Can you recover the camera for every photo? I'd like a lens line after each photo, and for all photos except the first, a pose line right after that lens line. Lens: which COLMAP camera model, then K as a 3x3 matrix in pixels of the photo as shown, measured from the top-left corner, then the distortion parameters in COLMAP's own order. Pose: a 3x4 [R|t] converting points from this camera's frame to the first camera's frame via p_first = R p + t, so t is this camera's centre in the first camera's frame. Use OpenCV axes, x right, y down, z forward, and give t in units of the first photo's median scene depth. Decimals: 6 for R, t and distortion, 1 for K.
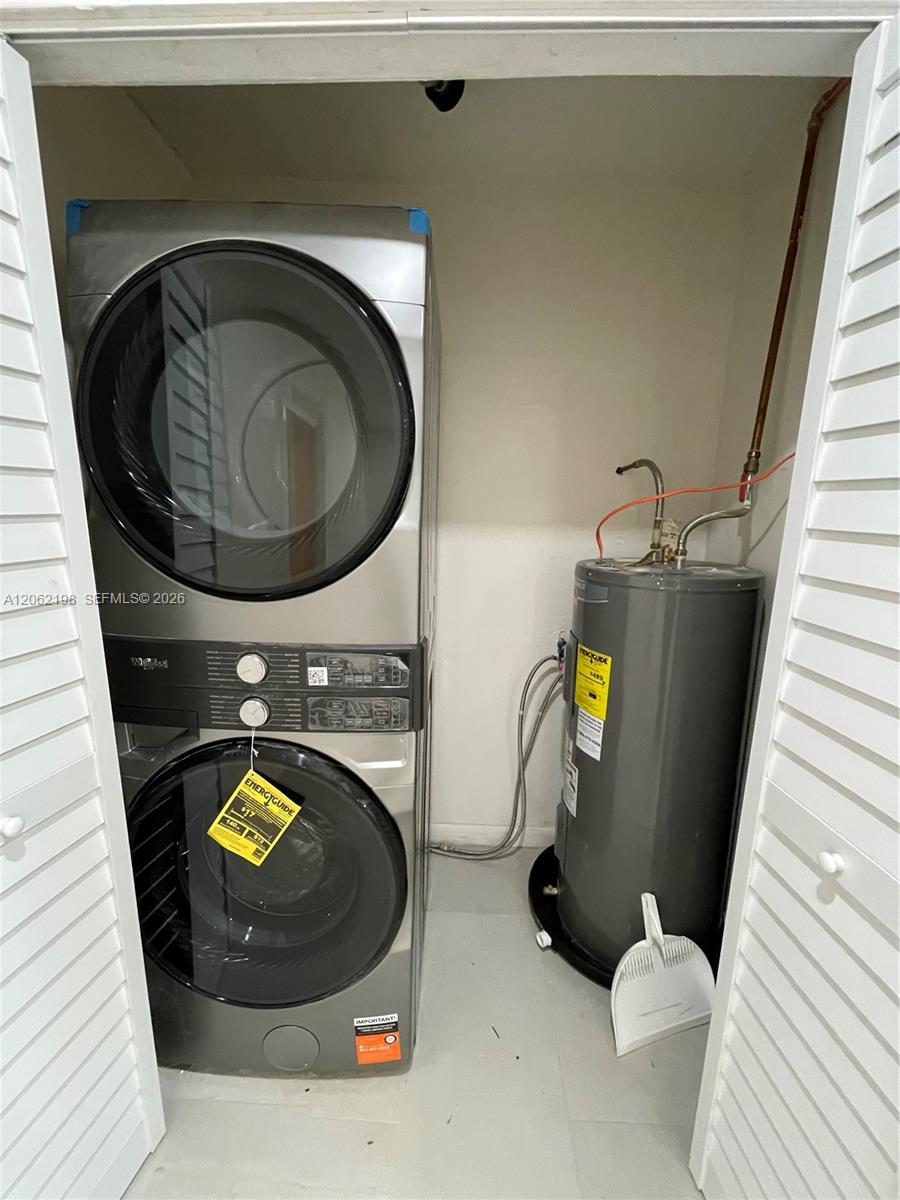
lens RADIAL K [[483.4, 0, 447.3], [0, 483.4, 598.3], [0, 0, 1]] dist [-0.002279, 0.000773]
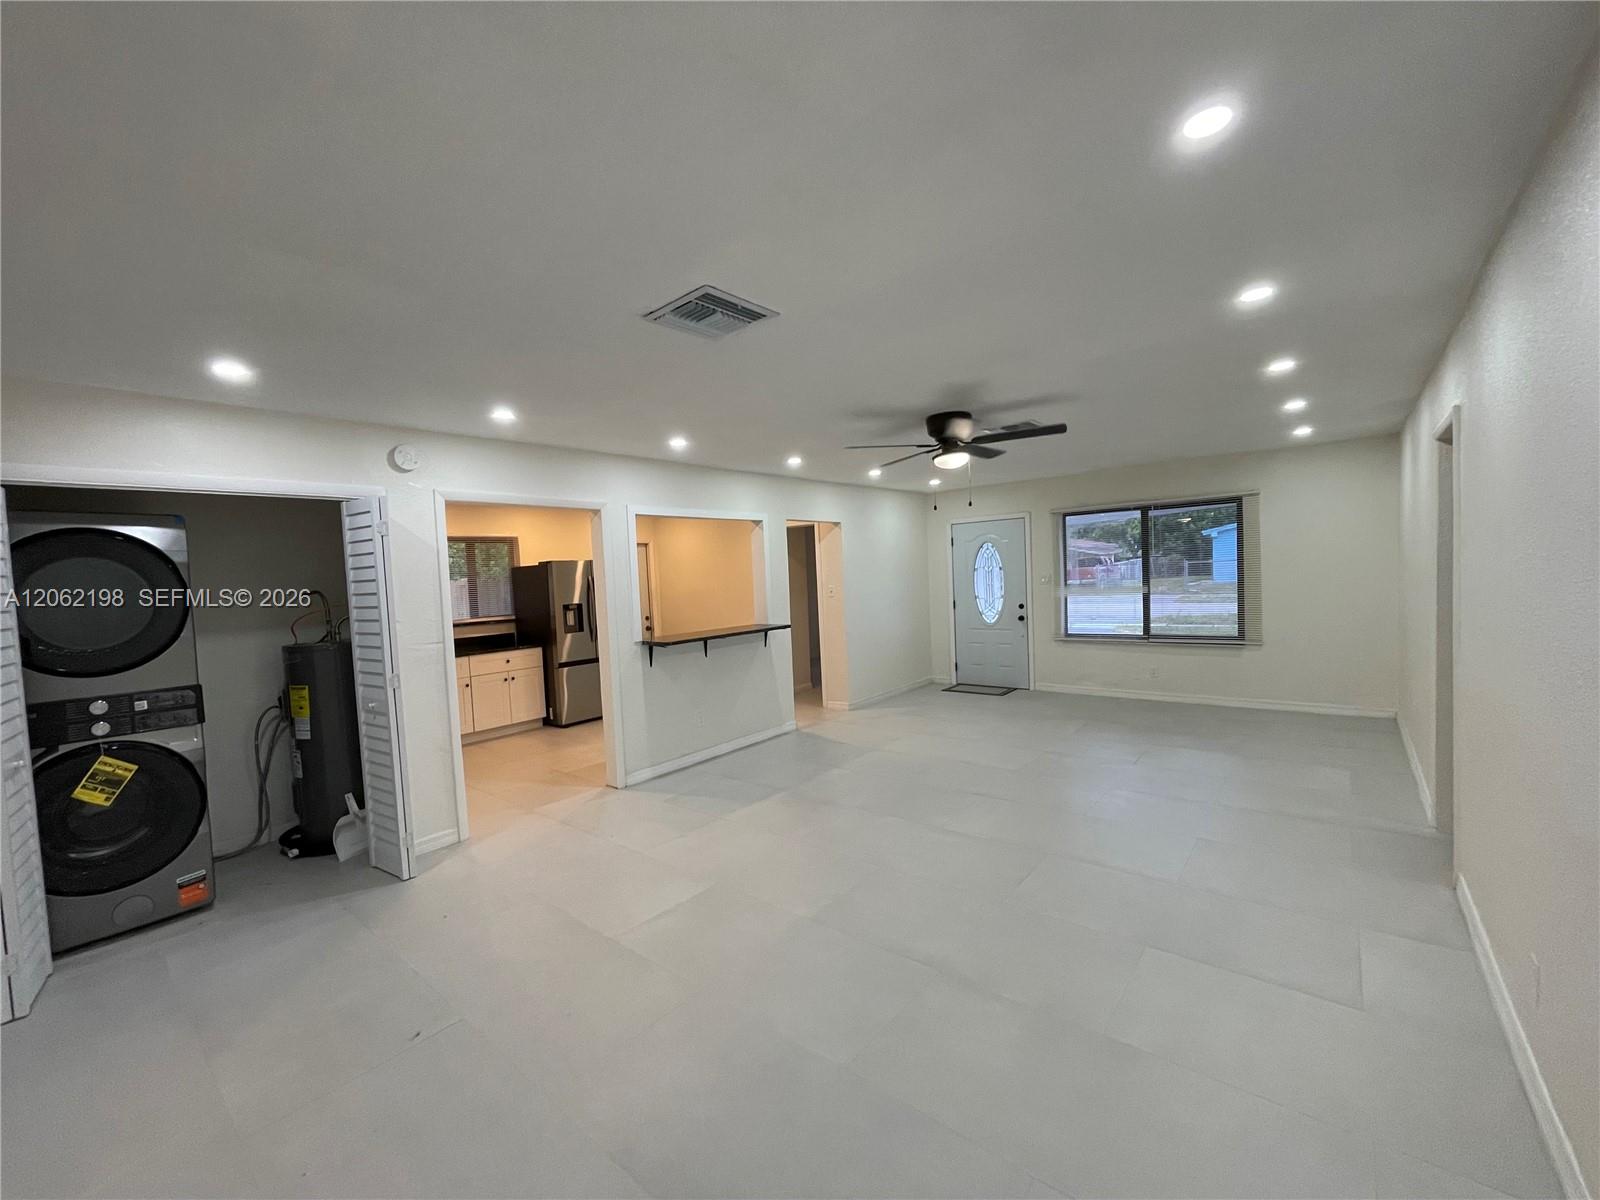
lens RADIAL K [[644.6, 0, 803.6], [0, 644.6, 597.6], [0, 0, 1]] dist [-0.002279, 0.000773]
pose [[0.603047, -0.078694, 0.793815, -0.719617], [0.214362, 0.974506, -0.066241, 0.511432], [-0.768364, 0.210110, 0.604542, -3.158175]]
